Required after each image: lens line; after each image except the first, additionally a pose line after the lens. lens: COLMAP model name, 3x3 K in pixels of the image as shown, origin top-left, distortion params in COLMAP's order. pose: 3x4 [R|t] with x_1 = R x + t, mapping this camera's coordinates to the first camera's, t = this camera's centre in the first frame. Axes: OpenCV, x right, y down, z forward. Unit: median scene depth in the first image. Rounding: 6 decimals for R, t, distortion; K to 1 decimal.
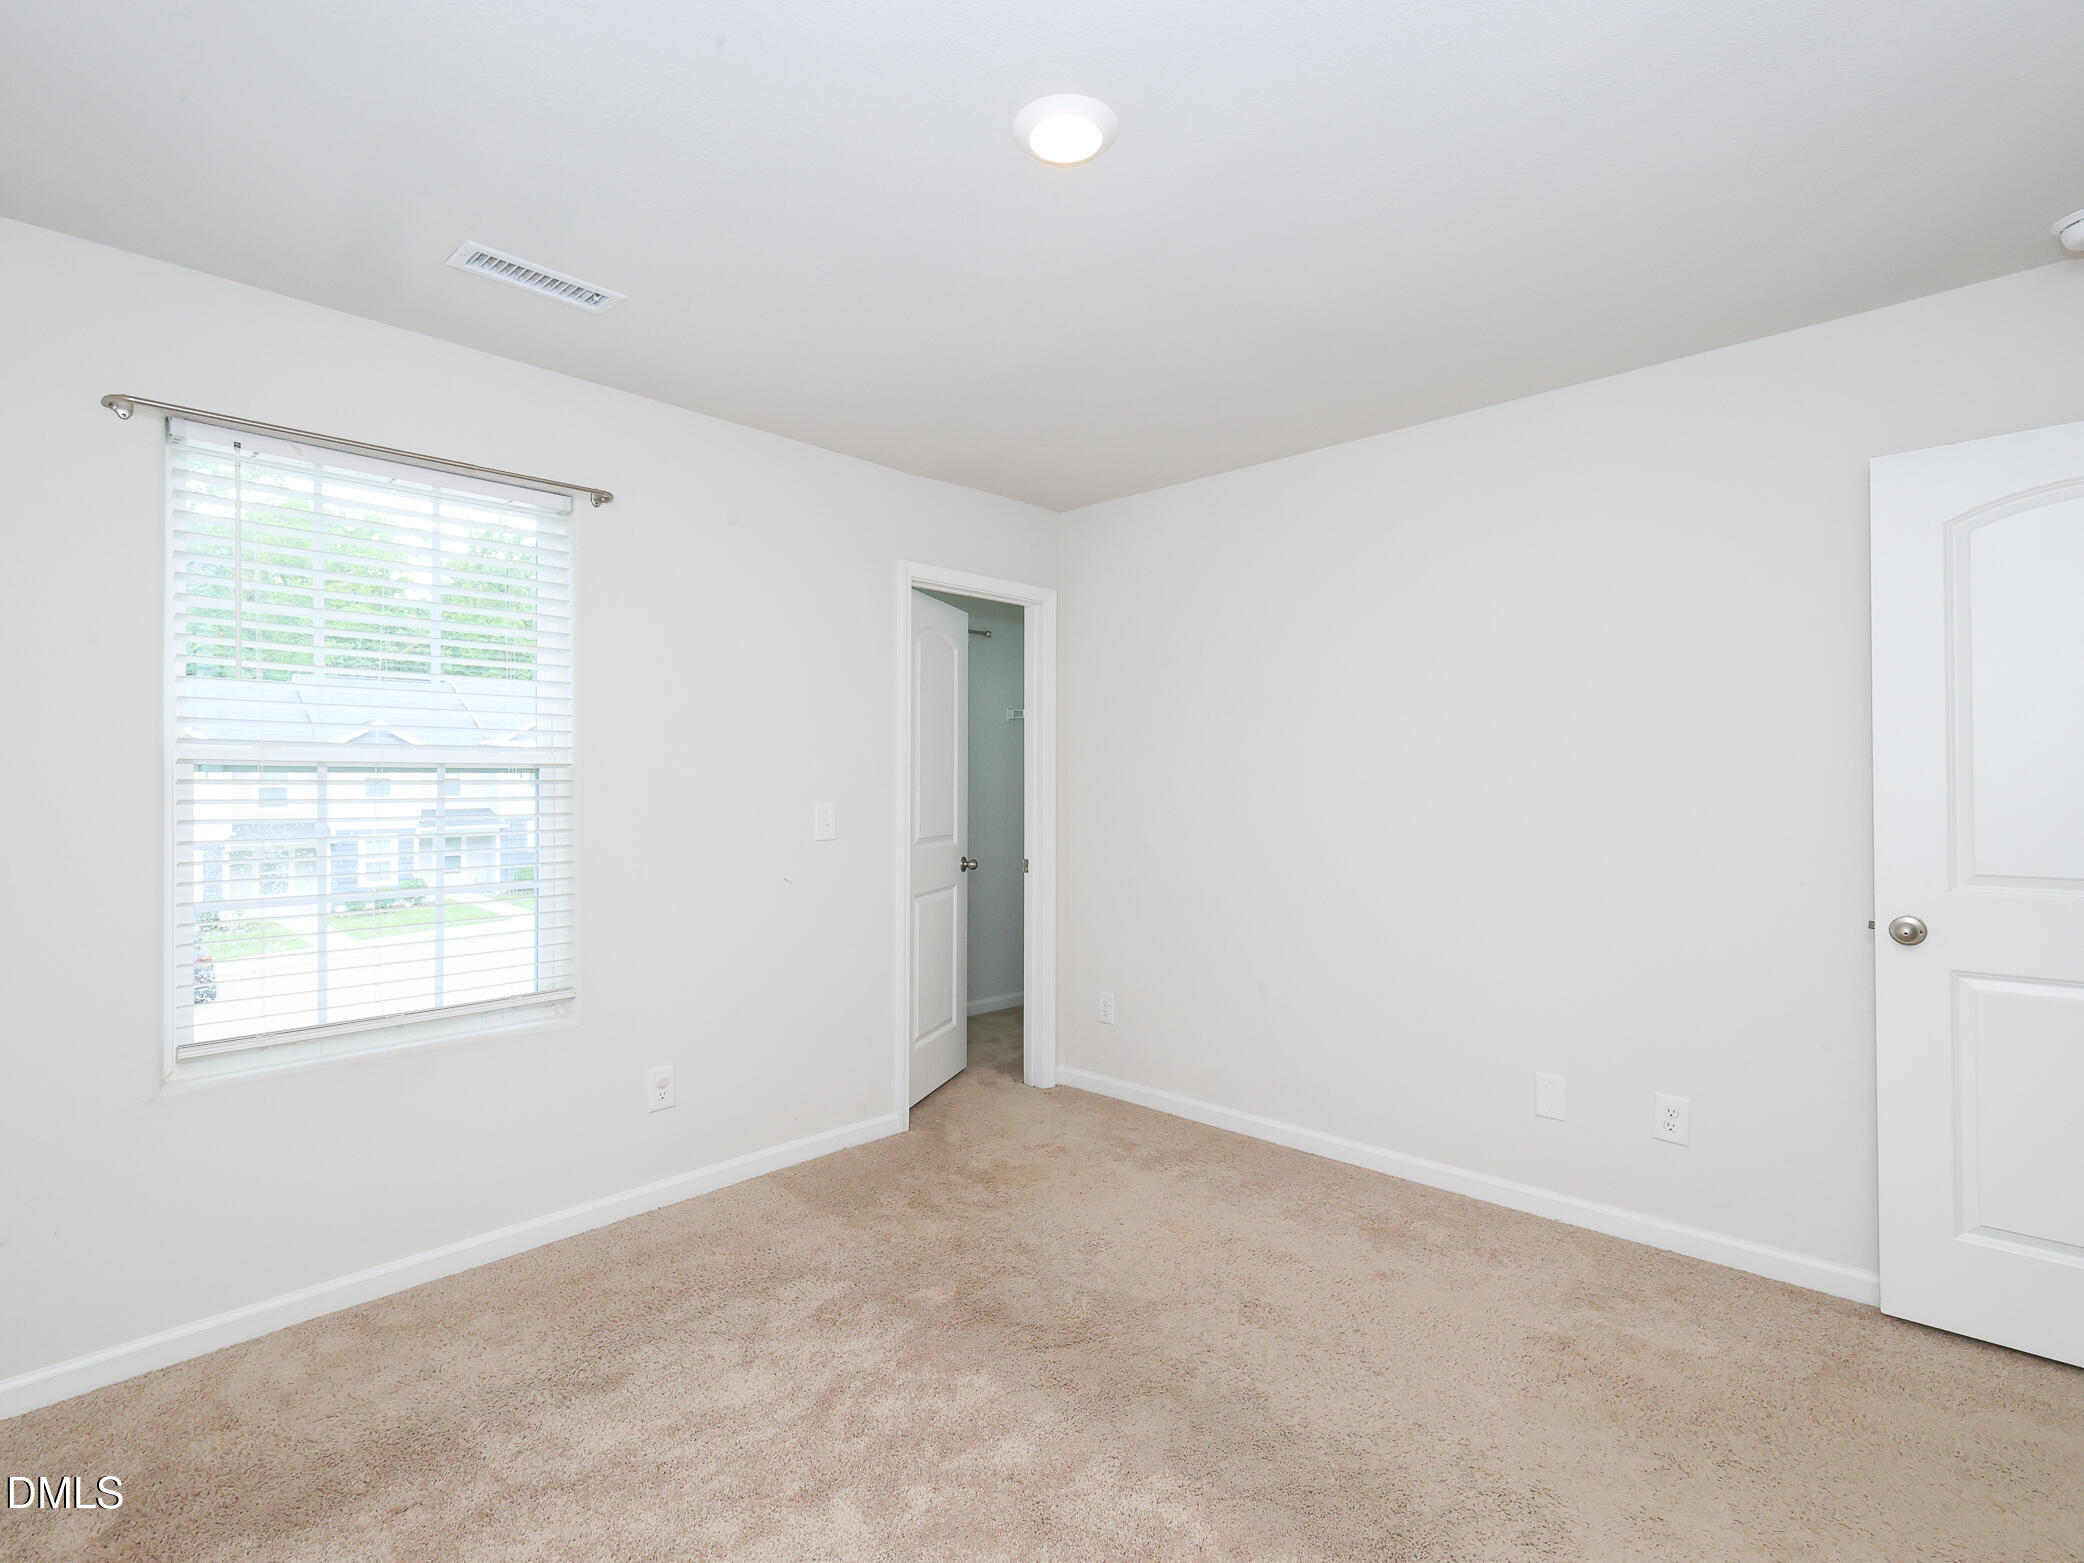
lens RADIAL K [[1022.0, 0, 1037.5], [0, 1022.0, 768.7], [0, 0, 1]] dist [-0.001067, -0.000570]
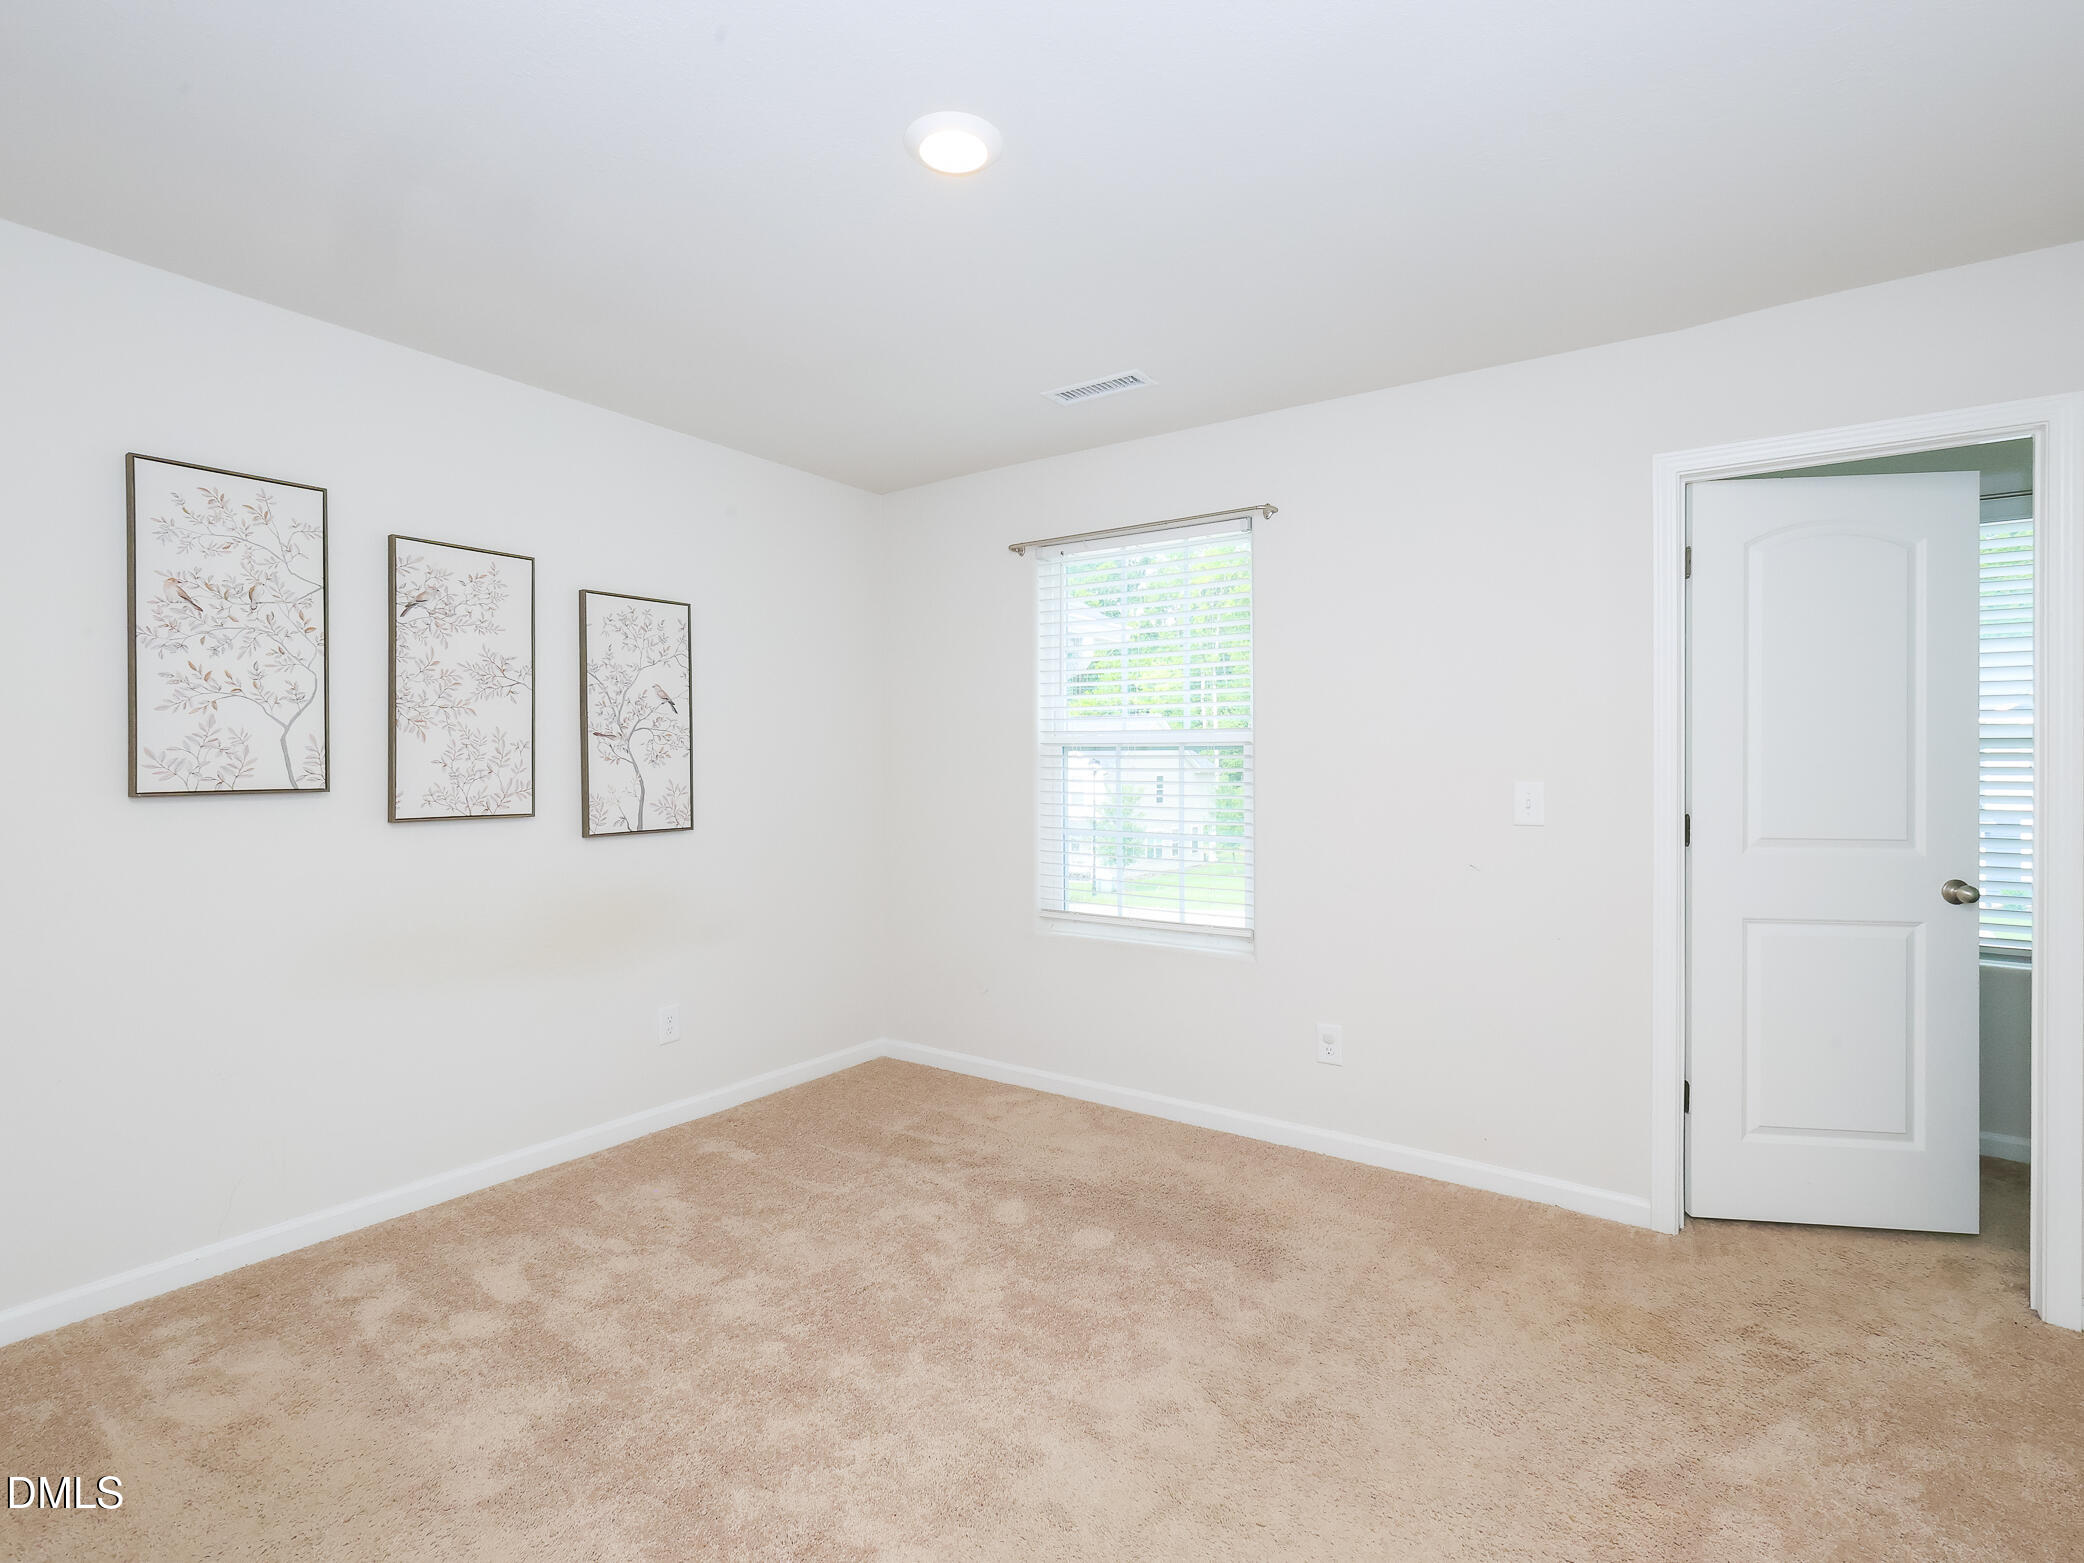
lens RADIAL K [[997.5, 0, 1002.4], [0, 997.5, 763.5], [0, 0, 1]] dist [0.003581, 0.000082]
pose [[0.138550, 0.004699, -0.990344, 0.697466], [0.007937, 0.999951, 0.005855, 0.012027], [0.990324, -0.008672, 0.138506, 0.586588]]
